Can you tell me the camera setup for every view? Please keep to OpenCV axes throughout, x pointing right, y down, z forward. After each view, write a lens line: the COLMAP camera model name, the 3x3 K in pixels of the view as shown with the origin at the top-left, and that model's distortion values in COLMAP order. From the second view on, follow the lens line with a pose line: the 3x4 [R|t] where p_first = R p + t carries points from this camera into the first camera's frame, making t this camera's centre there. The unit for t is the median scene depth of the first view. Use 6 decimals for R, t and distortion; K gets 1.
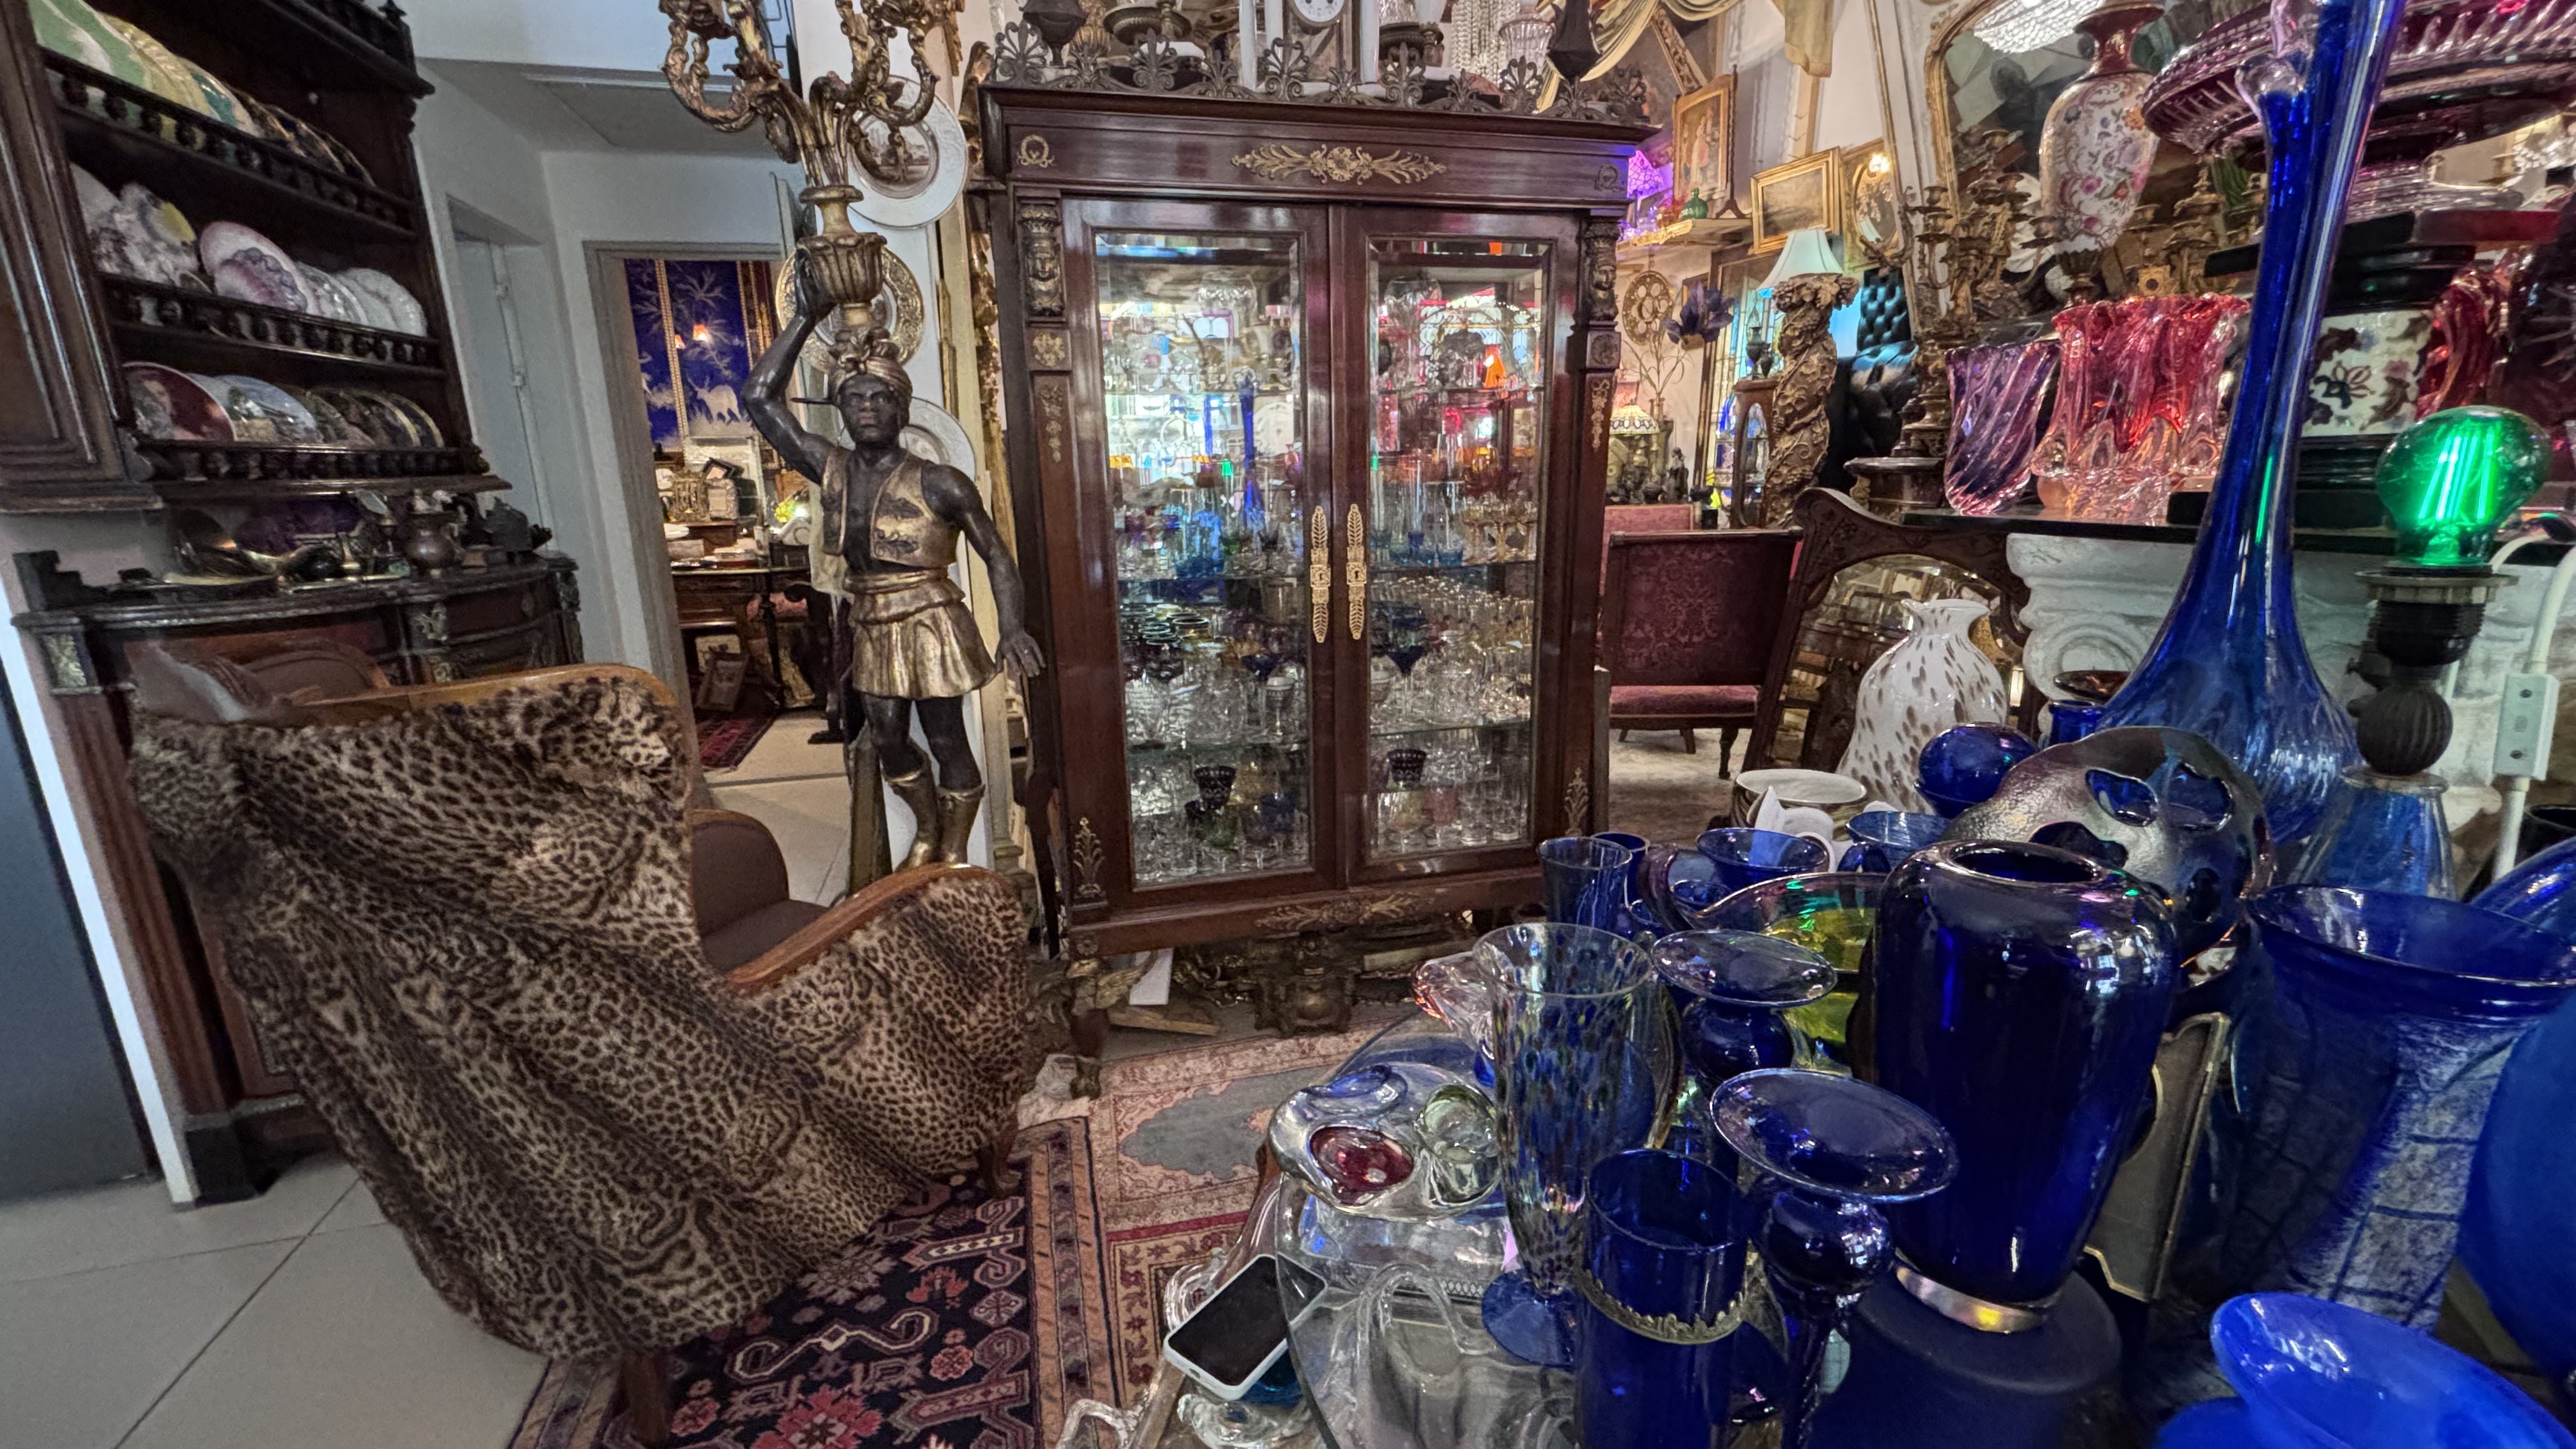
lens RADIAL K [[997.8, 0, 1288.0], [0, 997.8, 724.5], [0, 0, 1]] dist [0.019249, -0.000050]
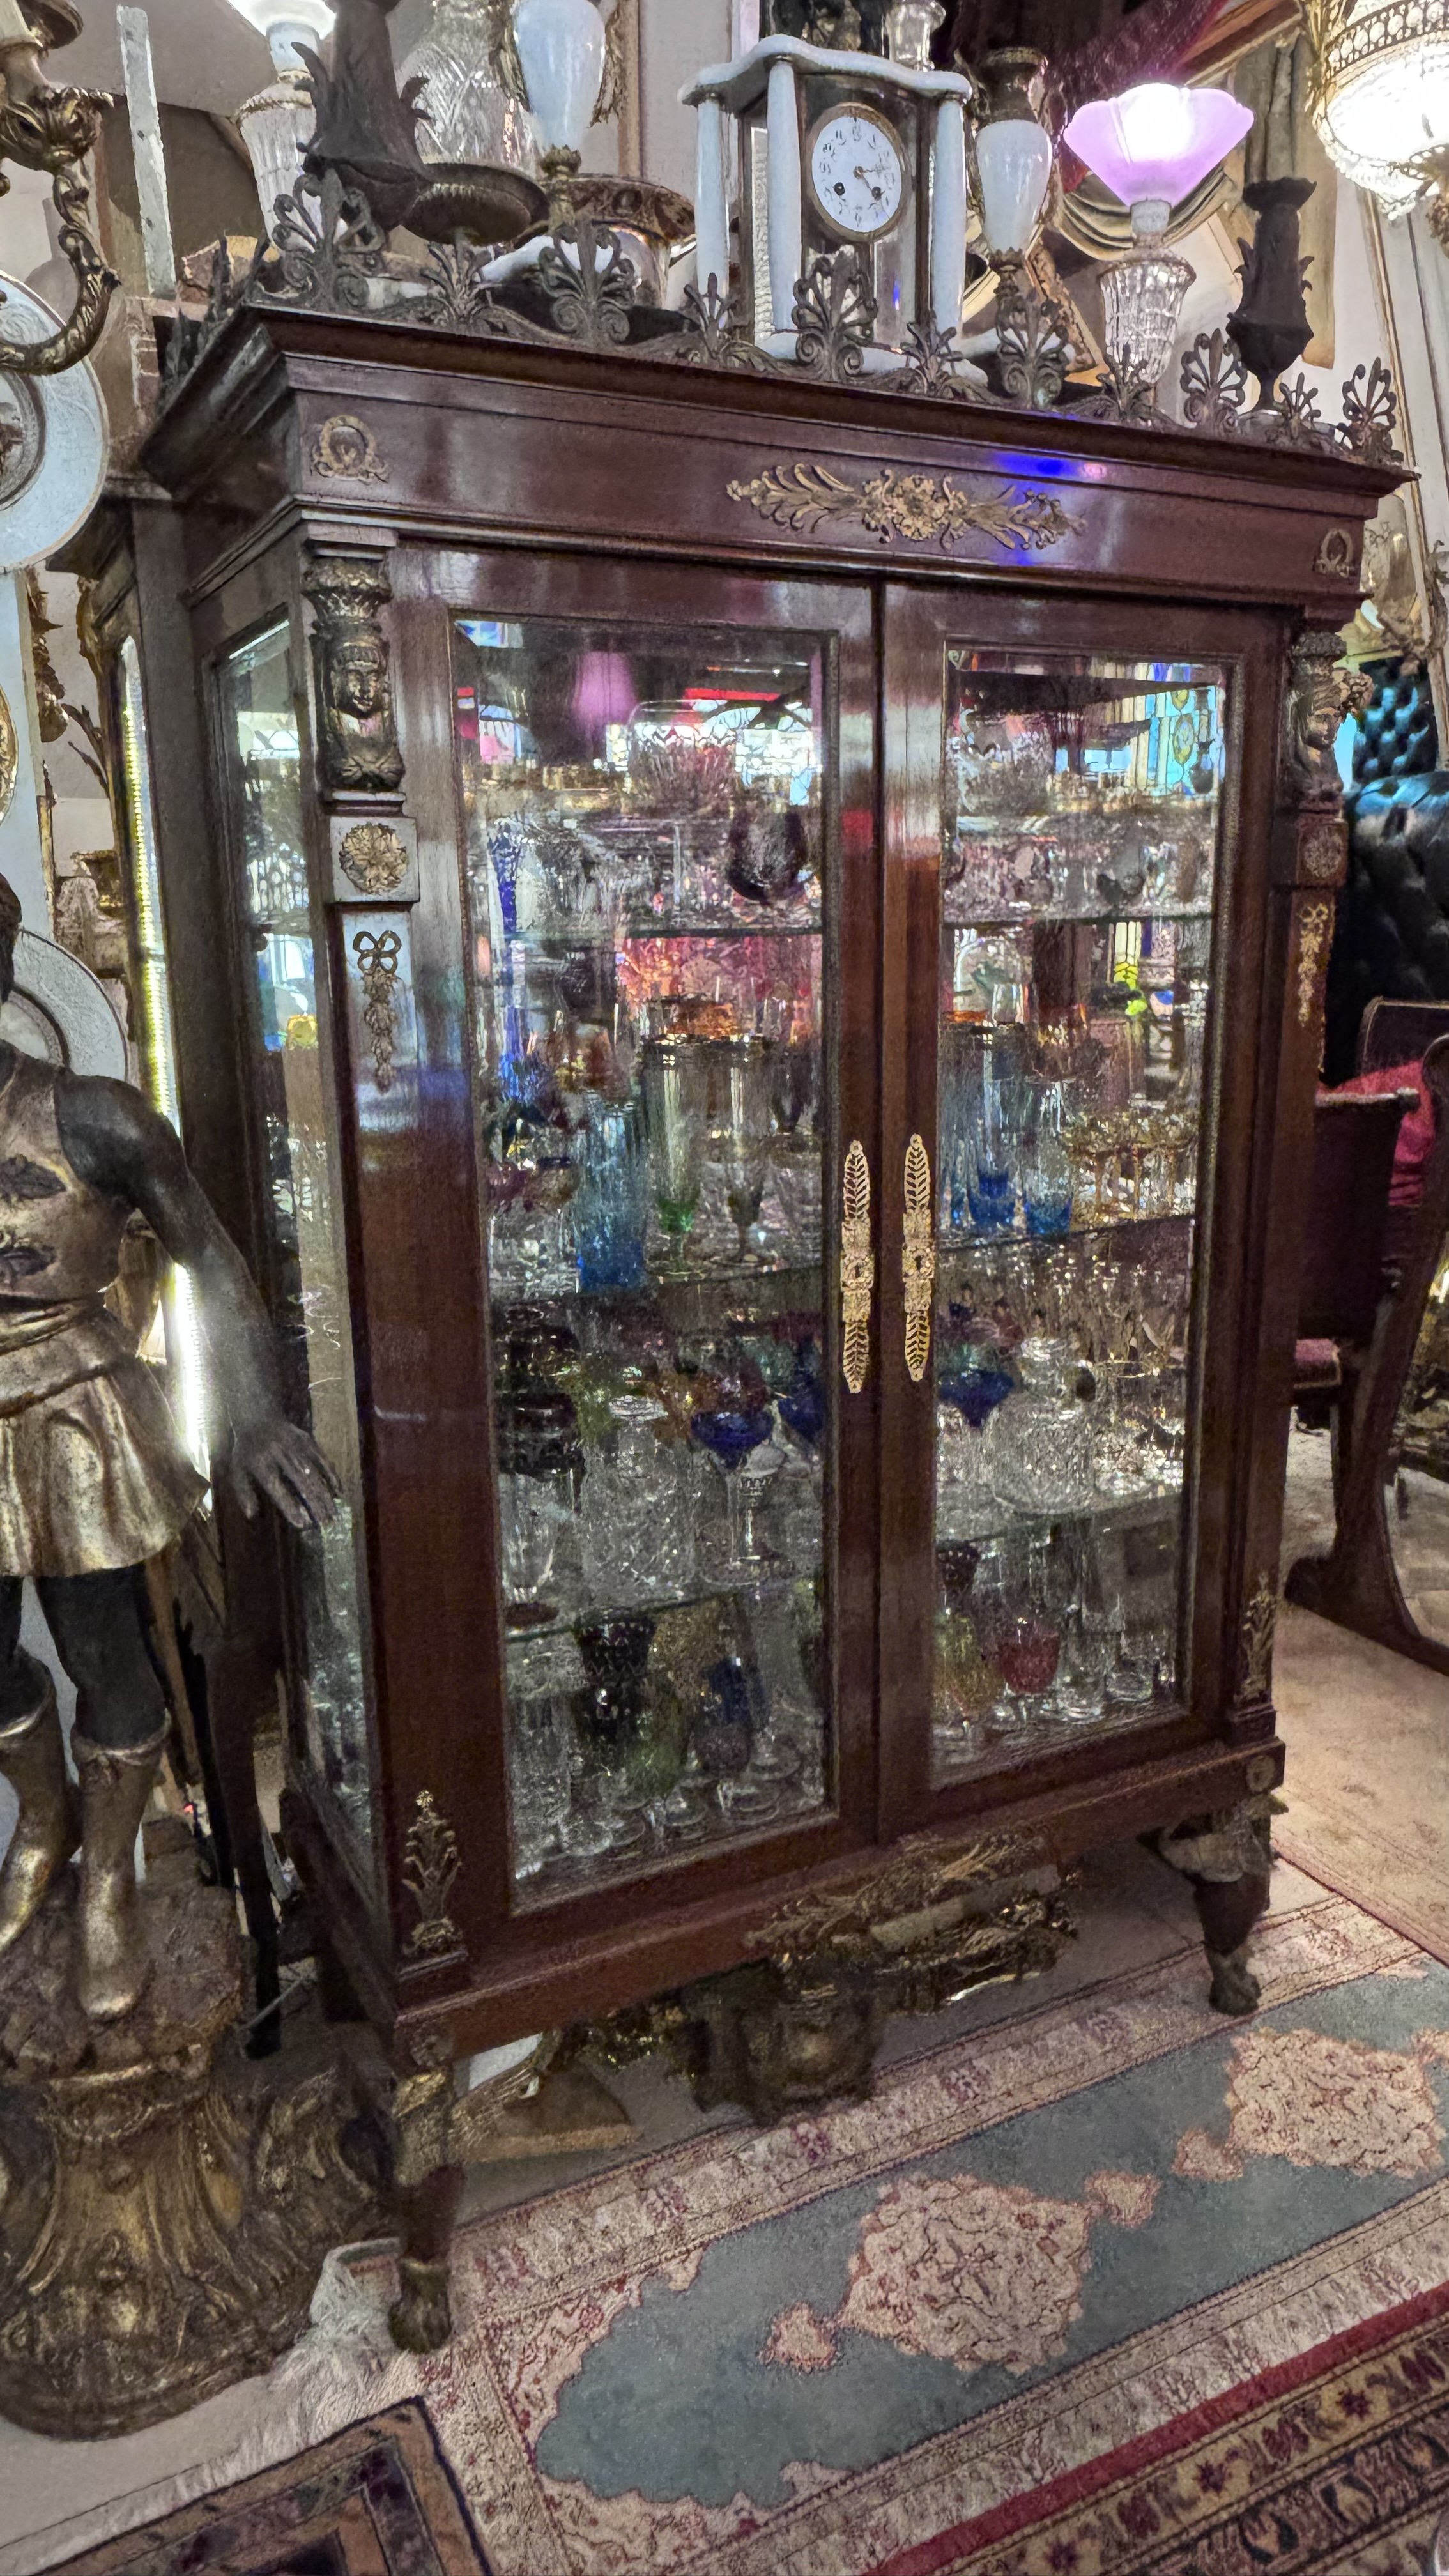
lens RADIAL K [[1613.9, 0, 724.5], [0, 1613.9, 1288.0], [0, 0, 1]] dist [0.025070, -0.000804]
pose [[0.974024, -0.046257, 0.221670, -0.221233], [0.050756, 0.998604, -0.014642, -0.129384], [-0.220683, 0.025513, 0.975012, 0.186561]]
